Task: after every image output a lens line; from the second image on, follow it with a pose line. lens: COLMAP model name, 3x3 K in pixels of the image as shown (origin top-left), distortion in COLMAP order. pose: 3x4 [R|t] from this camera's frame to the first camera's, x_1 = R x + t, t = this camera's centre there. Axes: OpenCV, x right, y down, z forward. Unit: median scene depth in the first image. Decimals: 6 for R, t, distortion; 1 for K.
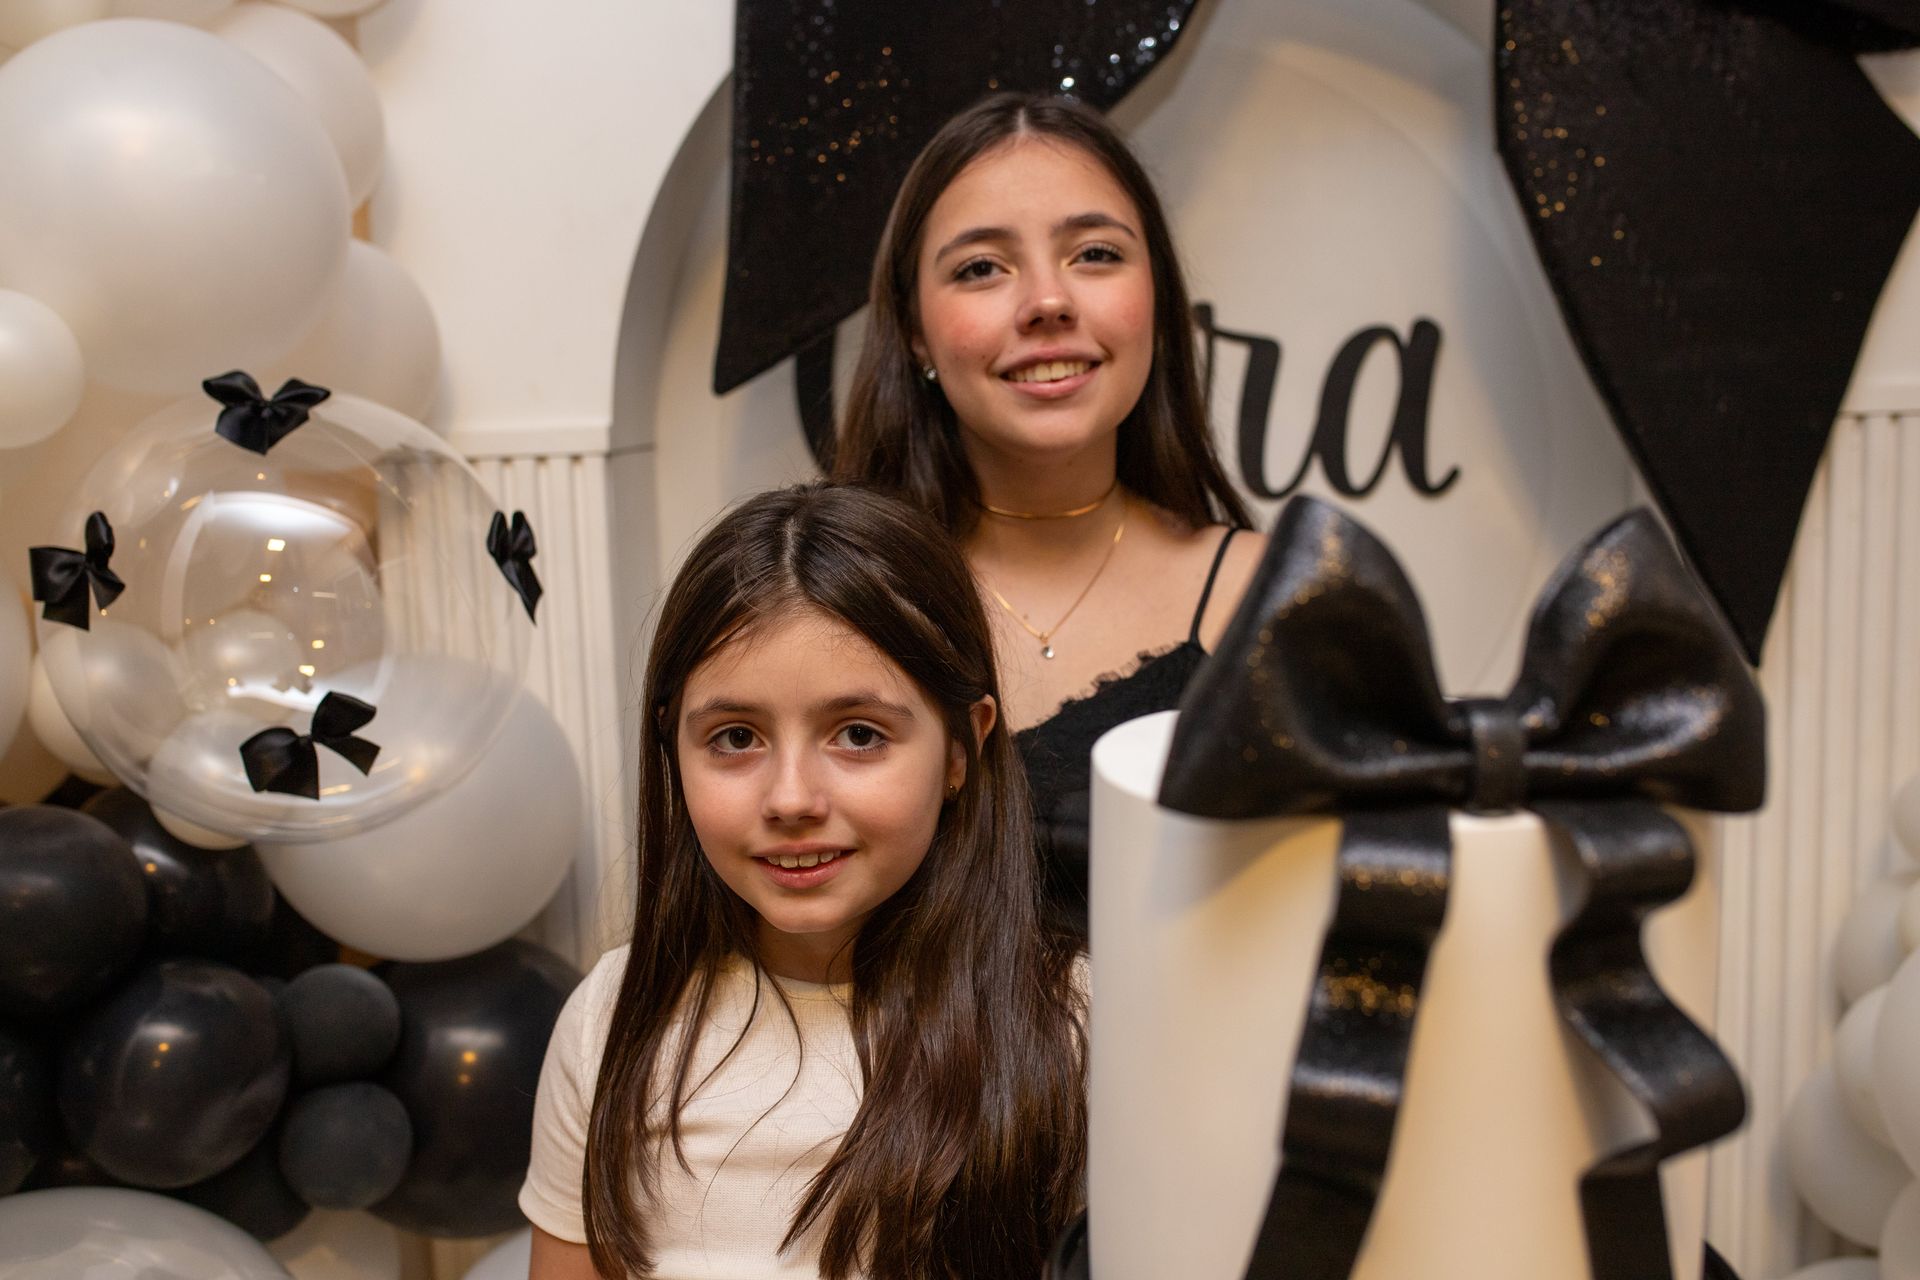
lens RADIAL K [[1818.0, 0, 1031.1], [0, 1818.0, 650.7], [0, 0, 1]] dist [-0.015270, -0.003157]
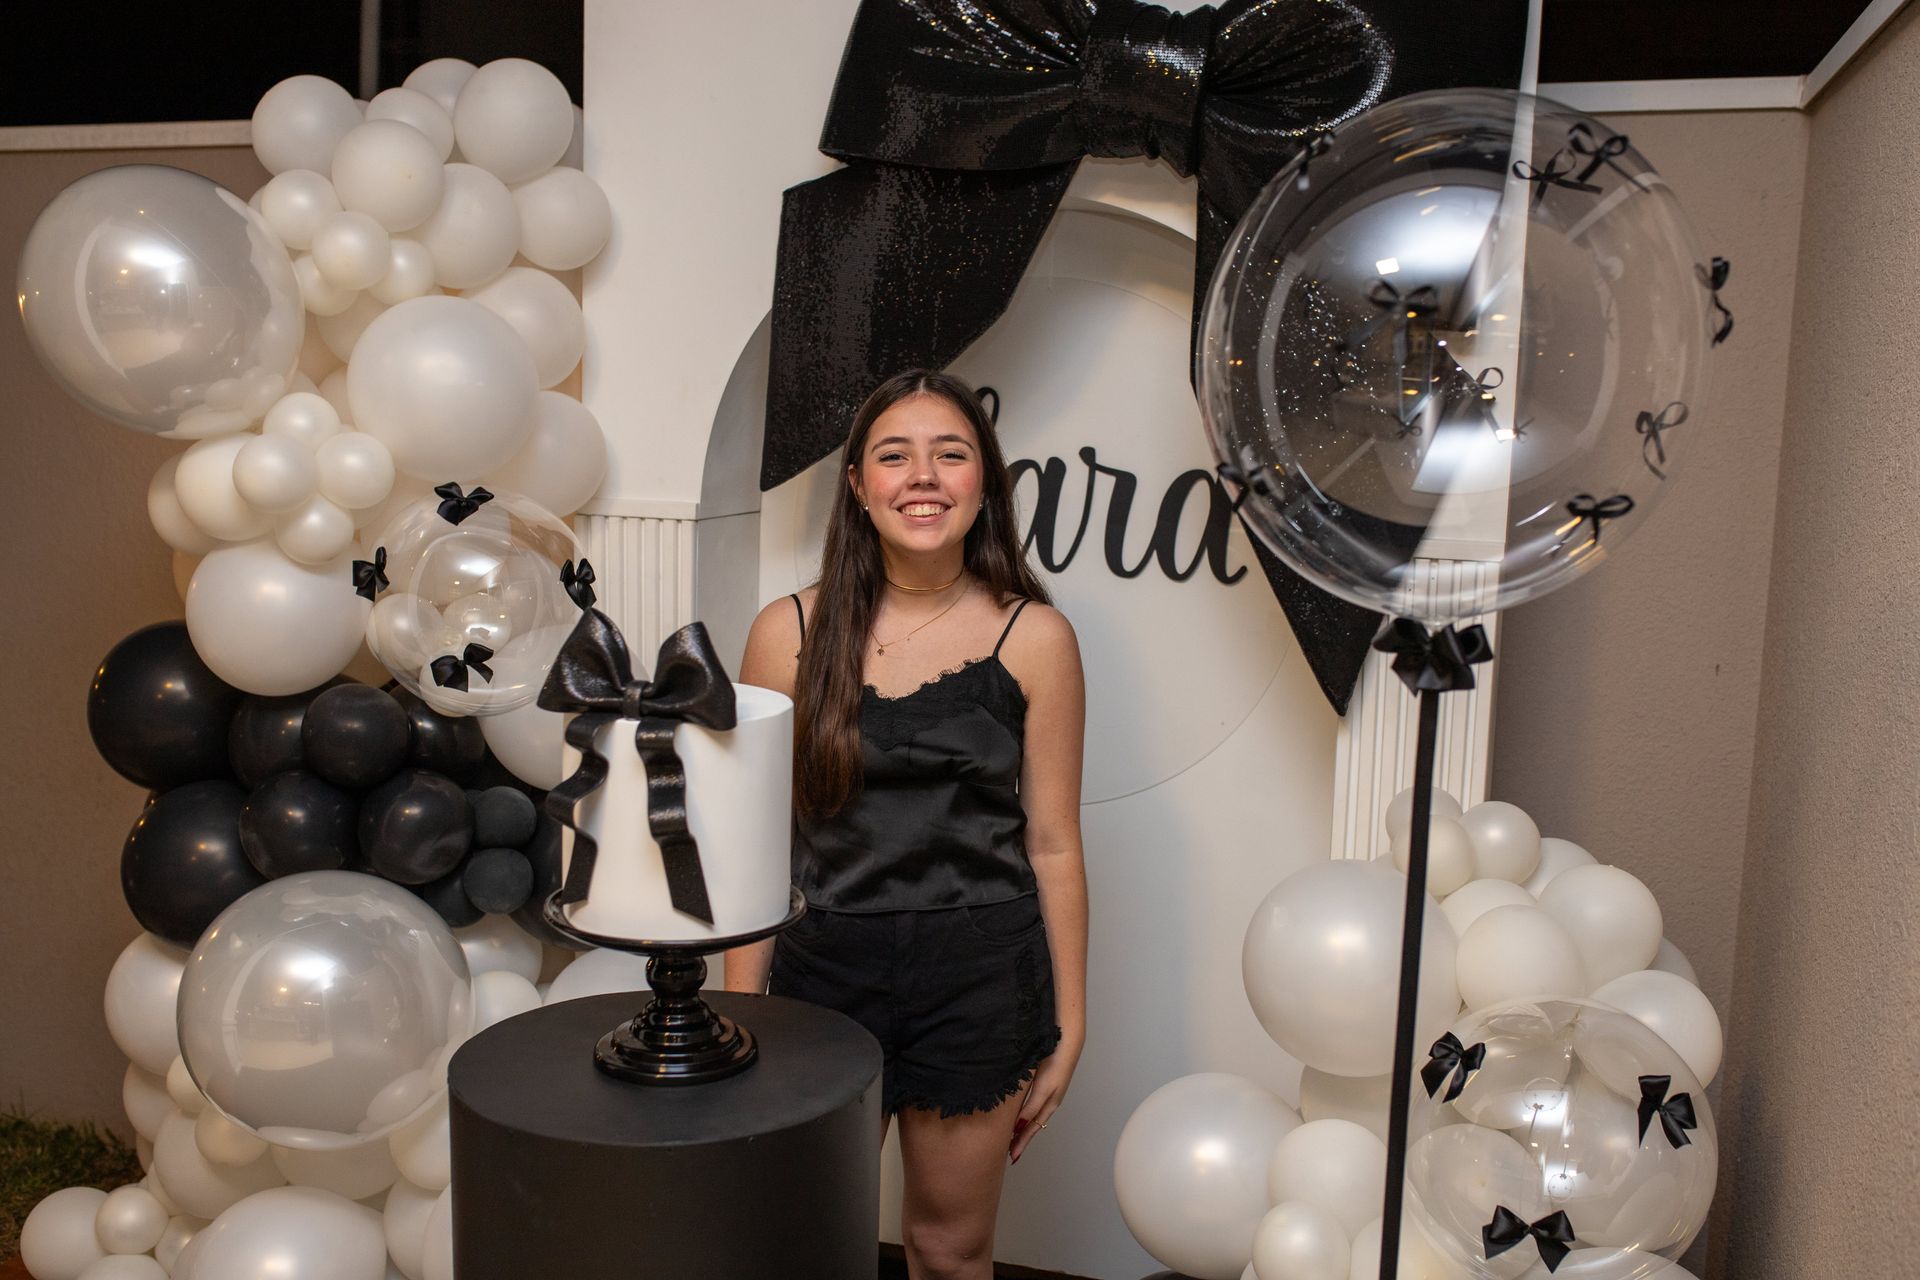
lens RADIAL K [[1819.5, 0, 960.0], [0, 1819.5, 640.0], [0, 0, 1]] dist [-0.025788, 0.012585]
pose [[0.942077, 0.094536, -0.321798, 0.850034], [-0.093688, 0.995436, 0.018158, -0.072774], [0.322046, 0.013042, 0.946634, -0.827584]]
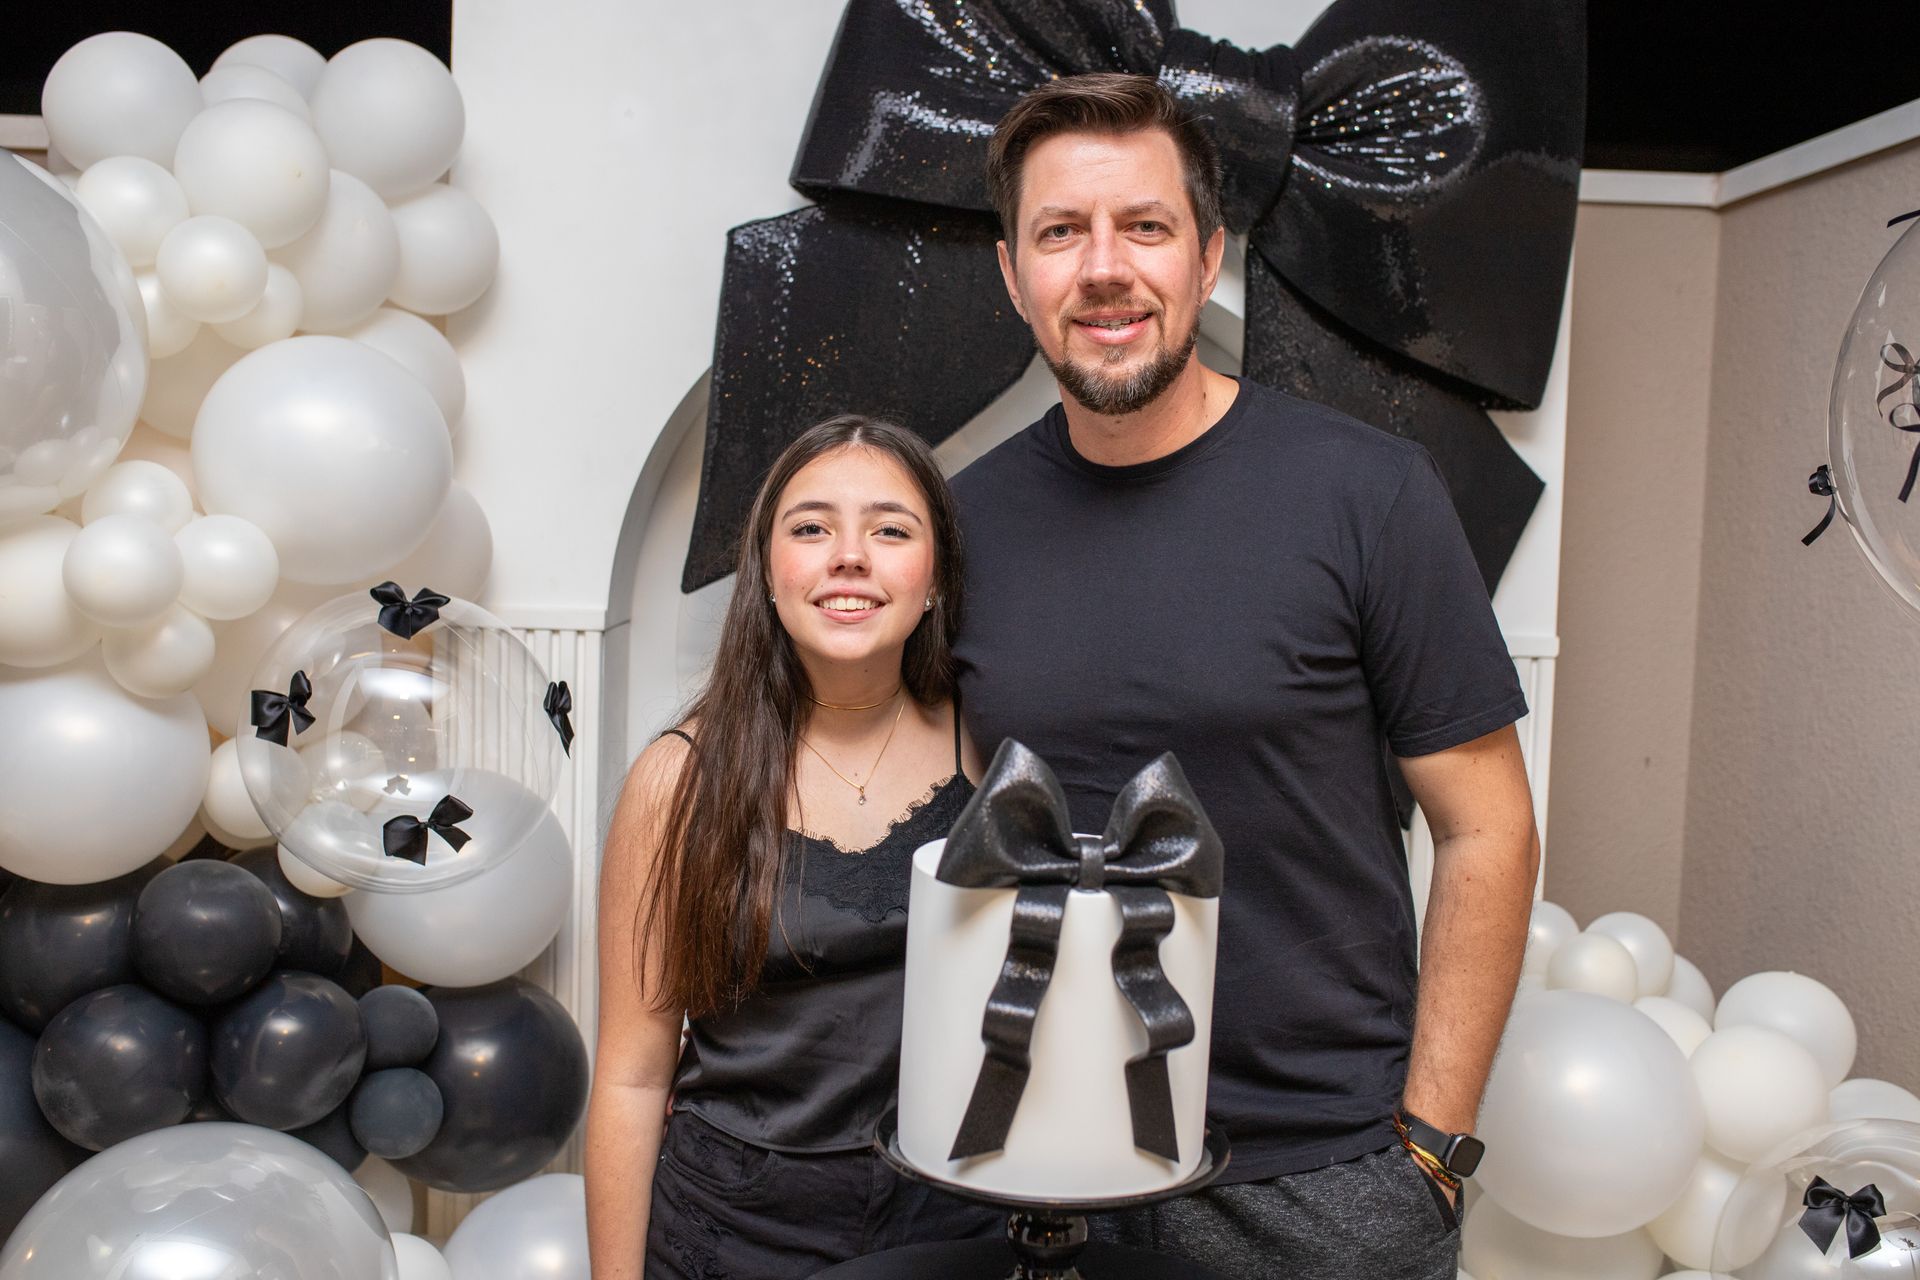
lens RADIAL K [[1835.4, 0, 960.0], [0, 1835.4, 640.0], [0, 0, 1]] dist [-0.040125, 0.028747]
pose [[0.998335, 0.054838, 0.017881, 0.021476], [-0.053424, 0.995993, -0.071727, -0.021684], [-0.021743, 0.070652, 0.997264, -0.595406]]
